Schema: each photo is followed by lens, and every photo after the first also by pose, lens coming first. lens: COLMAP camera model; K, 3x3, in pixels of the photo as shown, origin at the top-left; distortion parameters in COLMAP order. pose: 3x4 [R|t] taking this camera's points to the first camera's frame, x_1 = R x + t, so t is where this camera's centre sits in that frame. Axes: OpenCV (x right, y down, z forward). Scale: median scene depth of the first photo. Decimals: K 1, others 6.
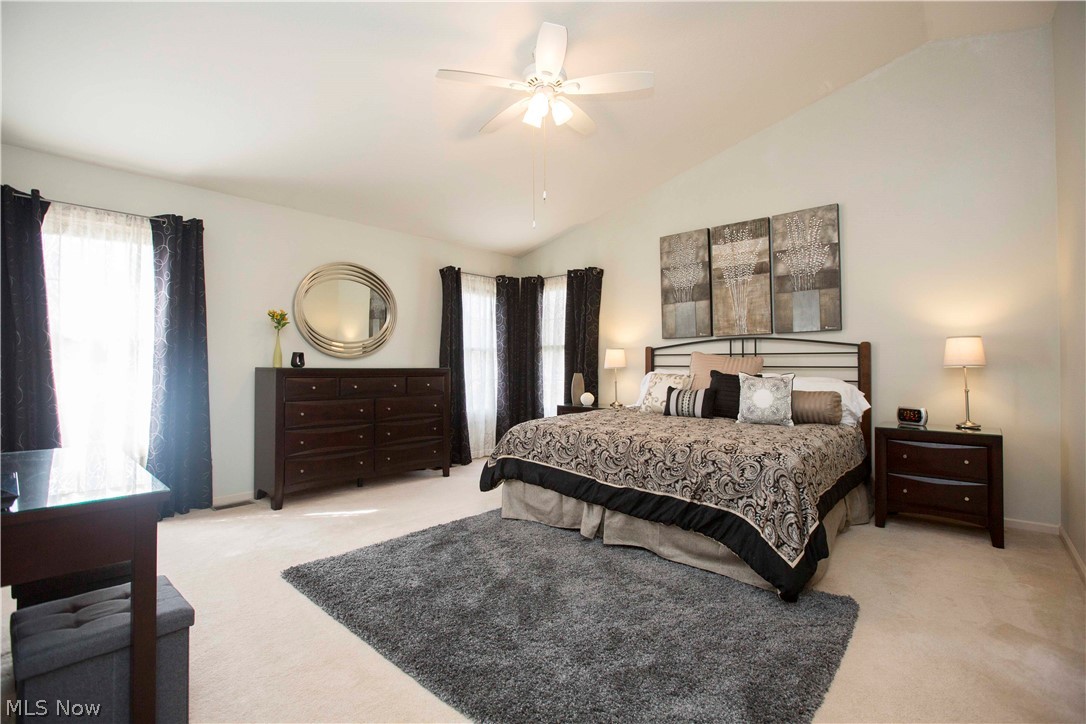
lens RADIAL K [[495.5, 0, 544.6], [0, 495.5, 357.6], [0, 0, 1]] dist [-0.066278, 0.031641]
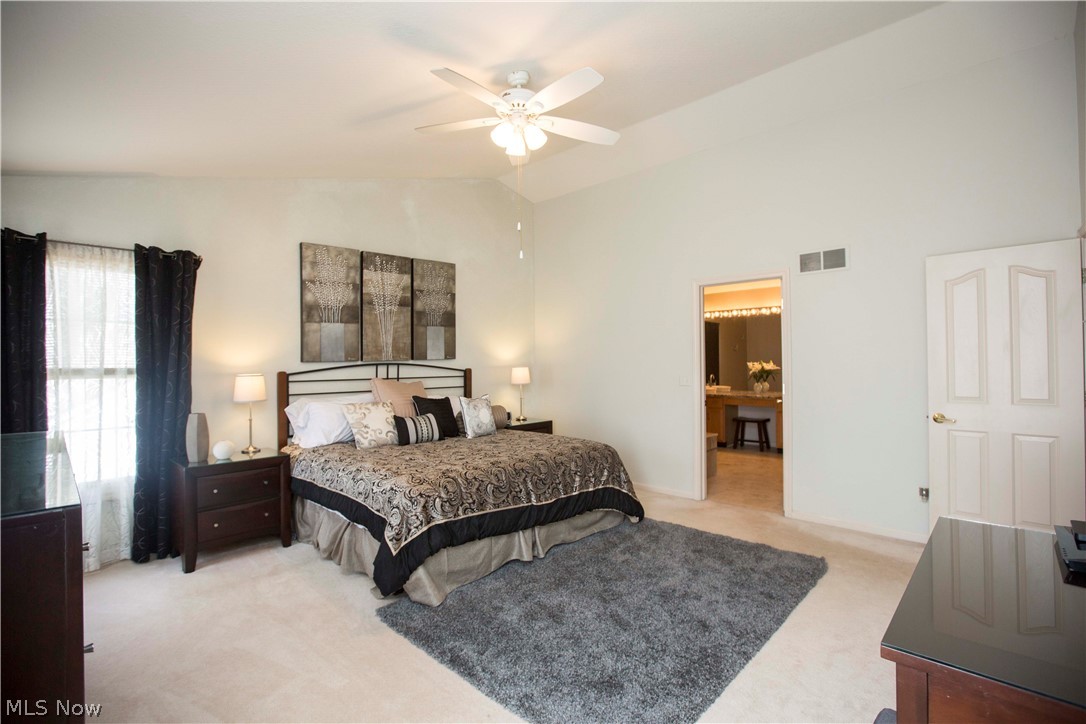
lens RADIAL K [[495.5, 0, 544.6], [0, 495.5, 357.6], [0, 0, 1]] dist [-0.066278, 0.031641]
pose [[0.048672, 0.008993, 0.998774, -0.655639], [-0.000524, 0.999960, -0.008978, -0.043966], [-0.998815, -0.000086, 0.048675, 0.615438]]
